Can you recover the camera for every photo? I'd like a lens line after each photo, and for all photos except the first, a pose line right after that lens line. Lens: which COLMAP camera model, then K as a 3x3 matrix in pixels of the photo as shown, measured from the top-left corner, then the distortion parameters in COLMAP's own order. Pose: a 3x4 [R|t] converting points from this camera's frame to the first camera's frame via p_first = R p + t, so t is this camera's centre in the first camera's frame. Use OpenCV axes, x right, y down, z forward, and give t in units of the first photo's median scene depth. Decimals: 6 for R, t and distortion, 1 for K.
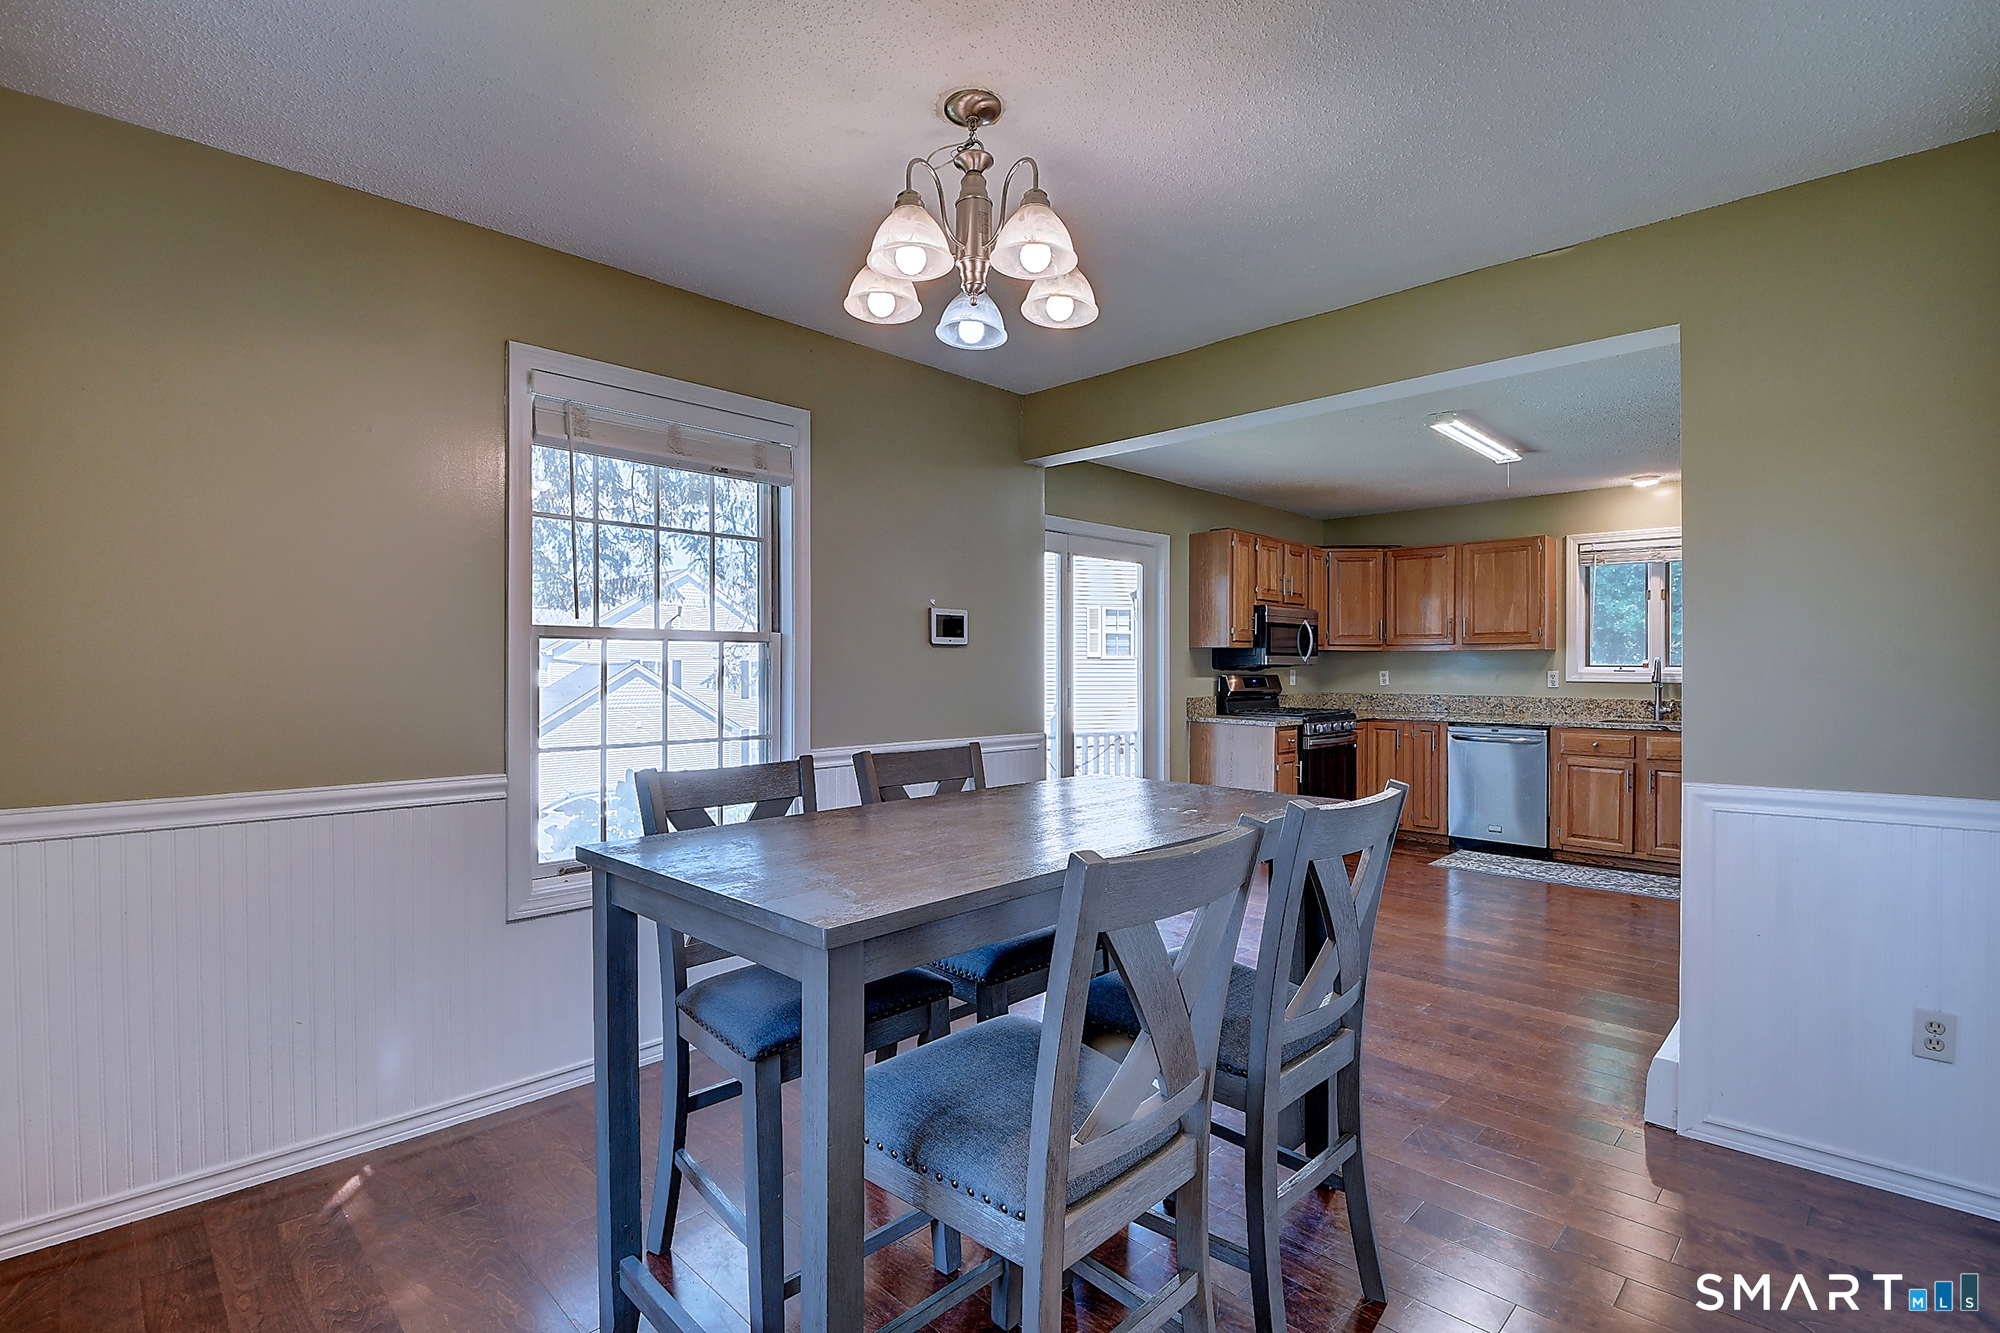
lens RADIAL K [[939.8, 0, 981.7], [0, 939.8, 657.7], [0, 0, 1]] dist [-0.003968, -0.012412]
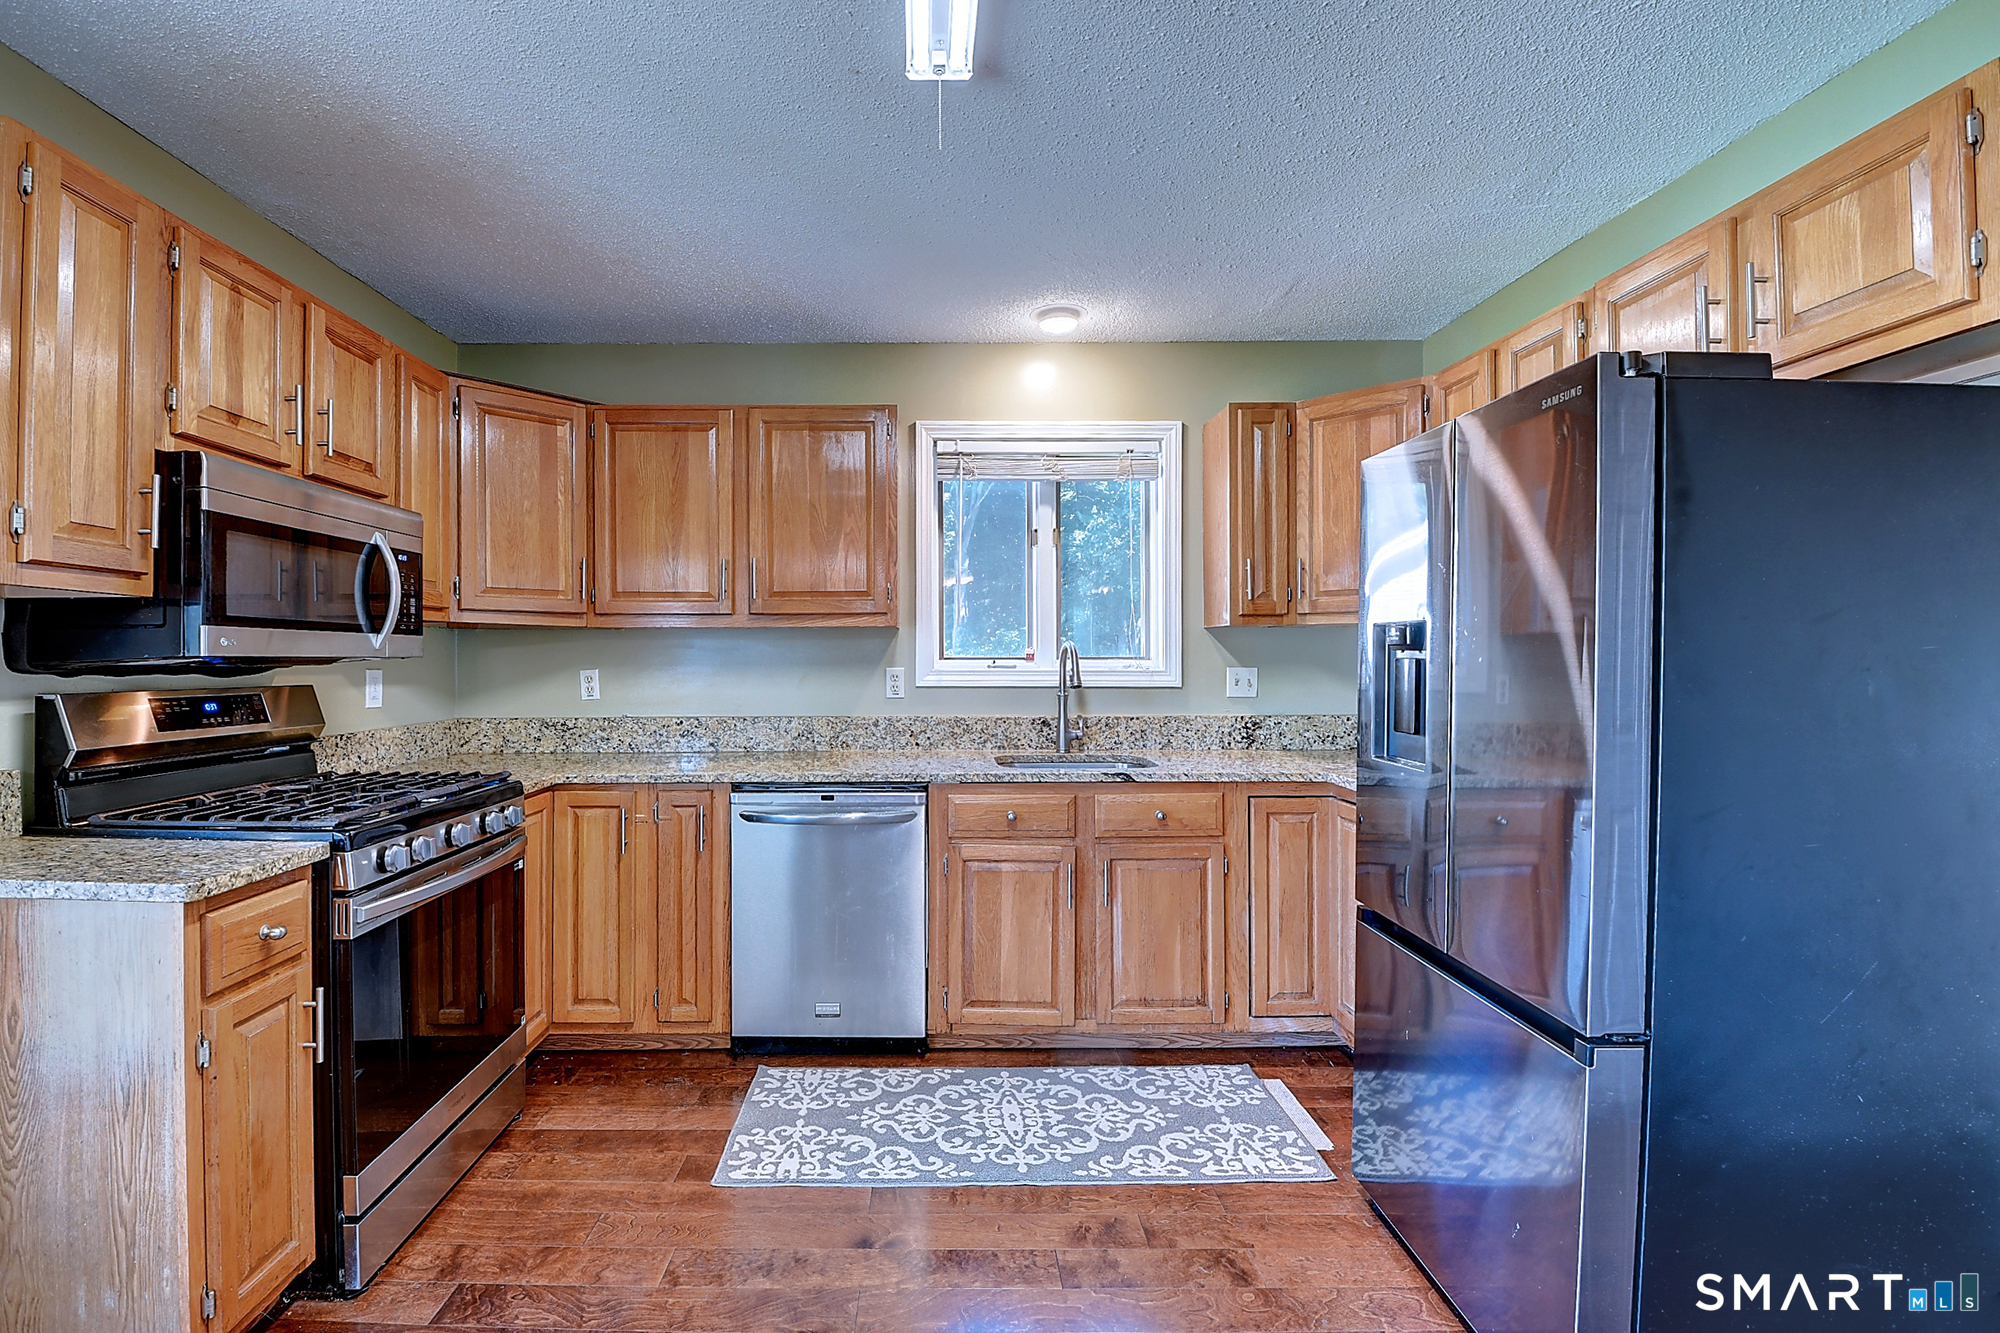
lens RADIAL K [[890.4, 0, 927.2], [0, 890.4, 660.8], [0, 0, 1]] dist [-0.004467, -0.011490]
pose [[0.710310, -0.005076, 0.703870, 0.263070], [-0.001984, 0.999956, 0.009213, 0.005330], [-0.703886, -0.007941, 0.710269, 0.630754]]
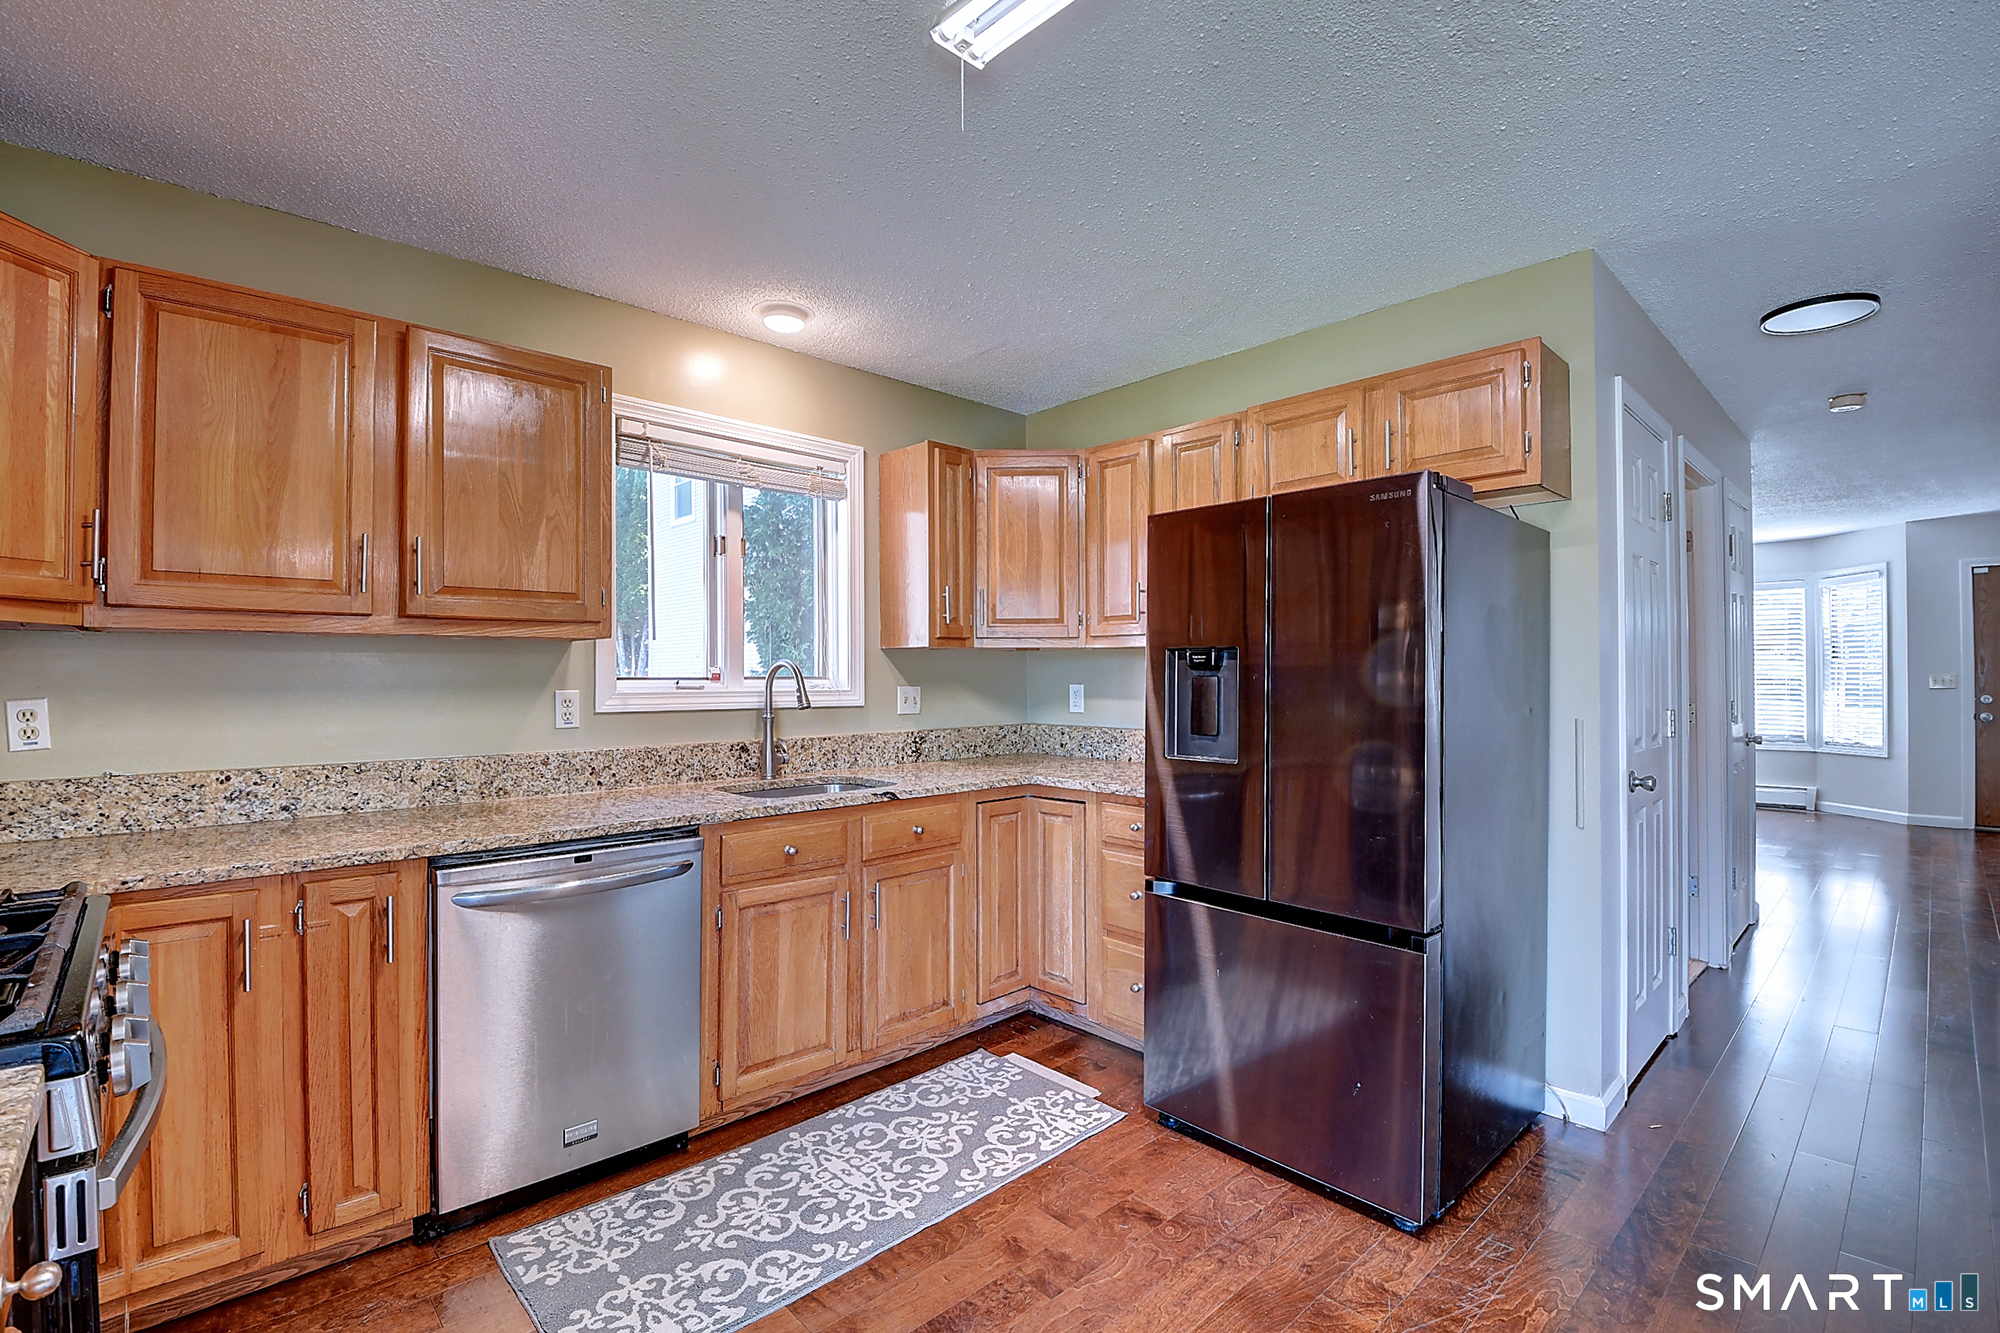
lens RADIAL K [[890.4, 0, 992.1], [0, 890.4, 670.2], [0, 0, 1]] dist [-0.004467, -0.011490]
pose [[0.039800, 0.004322, 0.999198, 0.204943], [-0.004446, 0.999982, -0.004148, 0.005715], [-0.999198, -0.004277, 0.039819, 0.800986]]
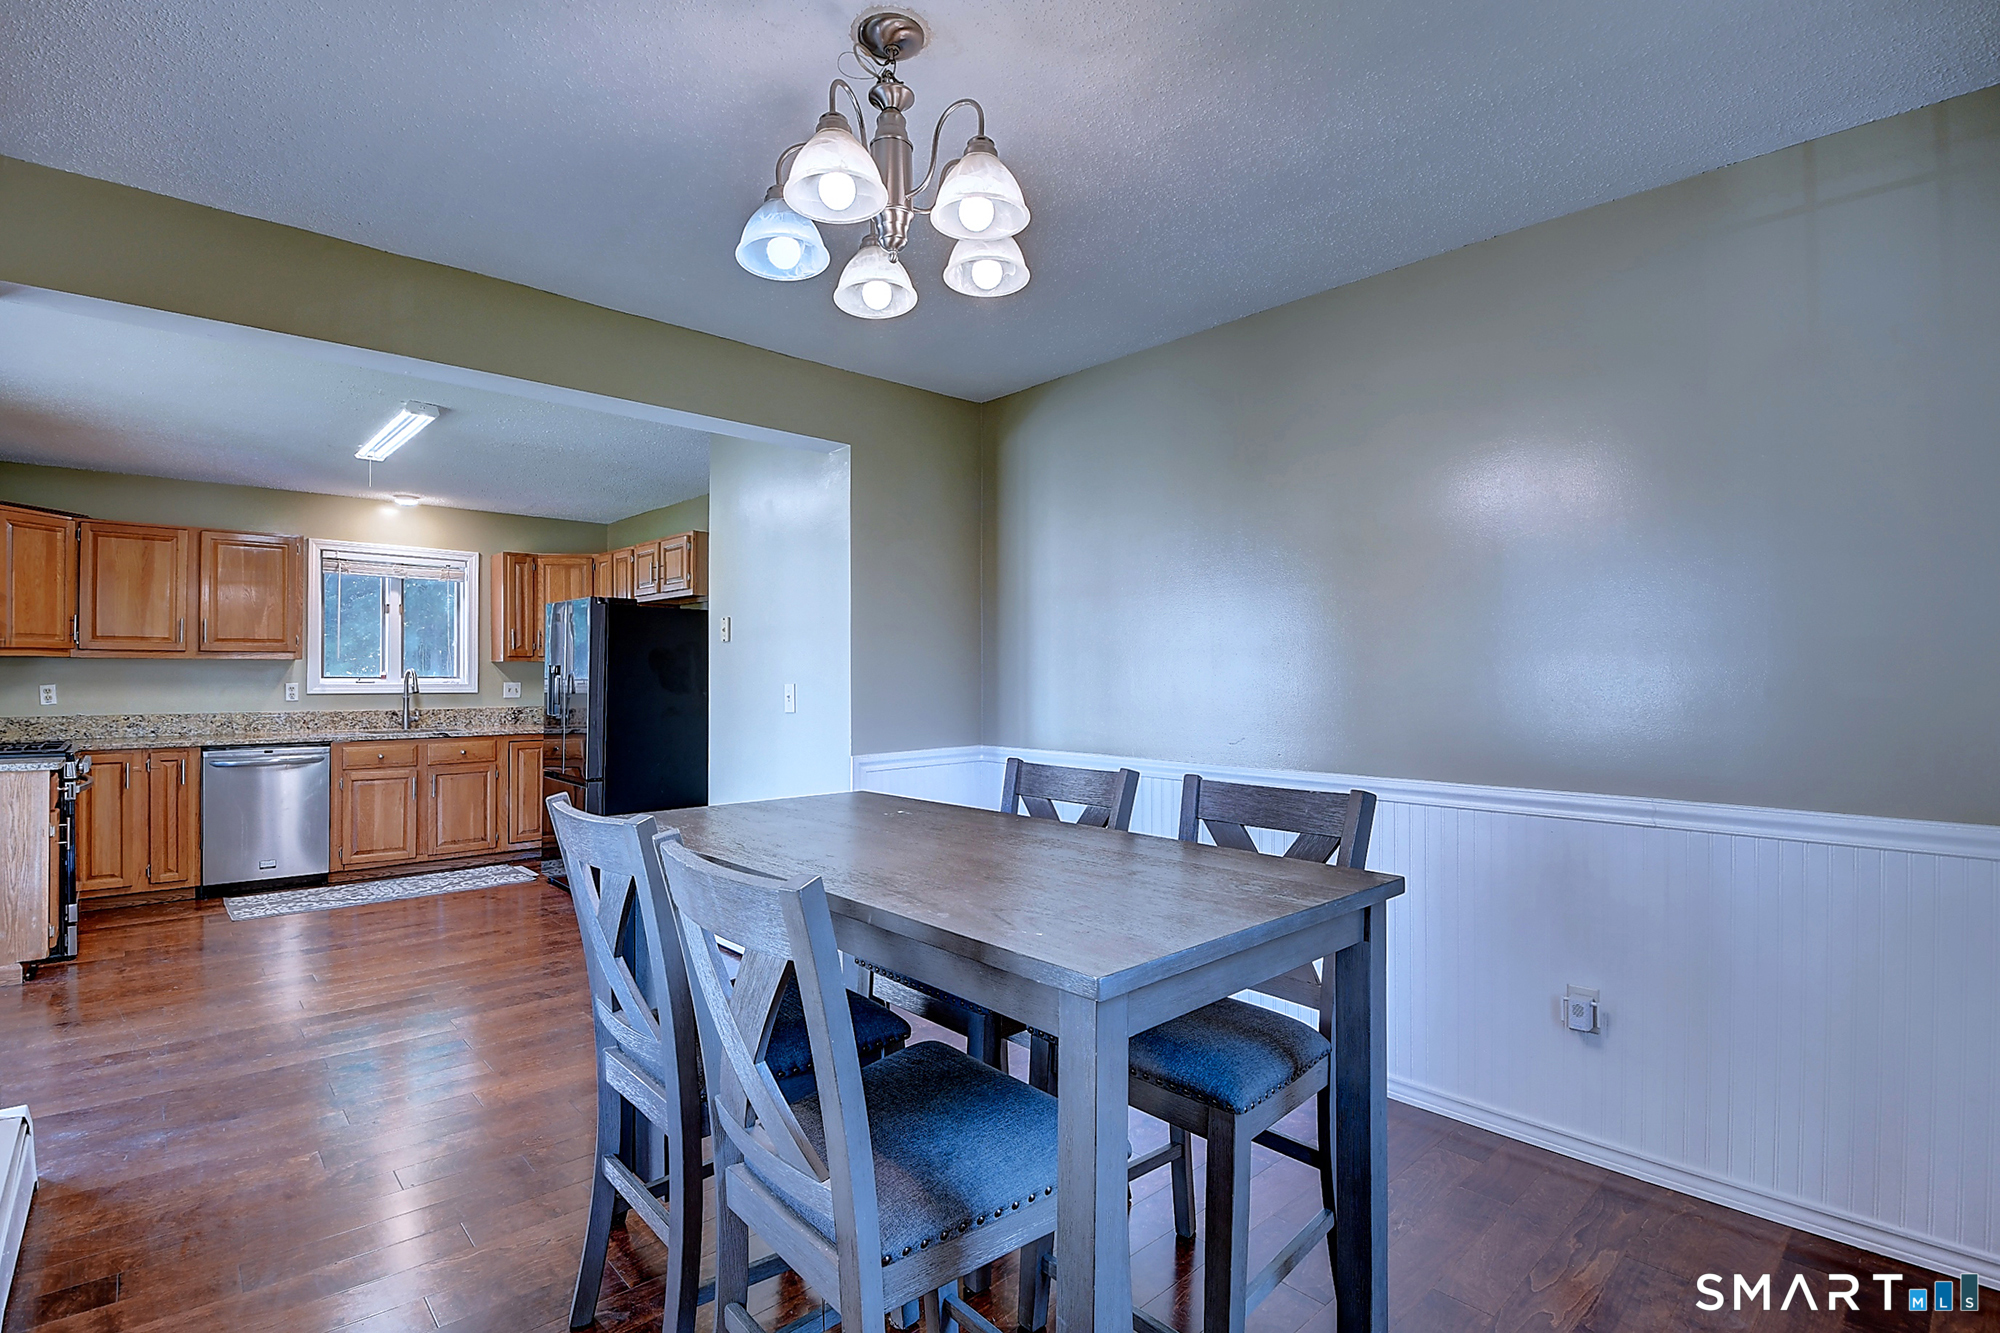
lens RADIAL K [[939.8, 0, 986.5], [0, 939.8, 668.6], [0, 0, 1]] dist [-0.003968, -0.012412]
pose [[0.041555, 0.006414, 0.999116, -0.286496], [-0.009344, 0.999938, -0.006030, -0.000858], [-0.999093, -0.009085, 0.041612, 0.284786]]
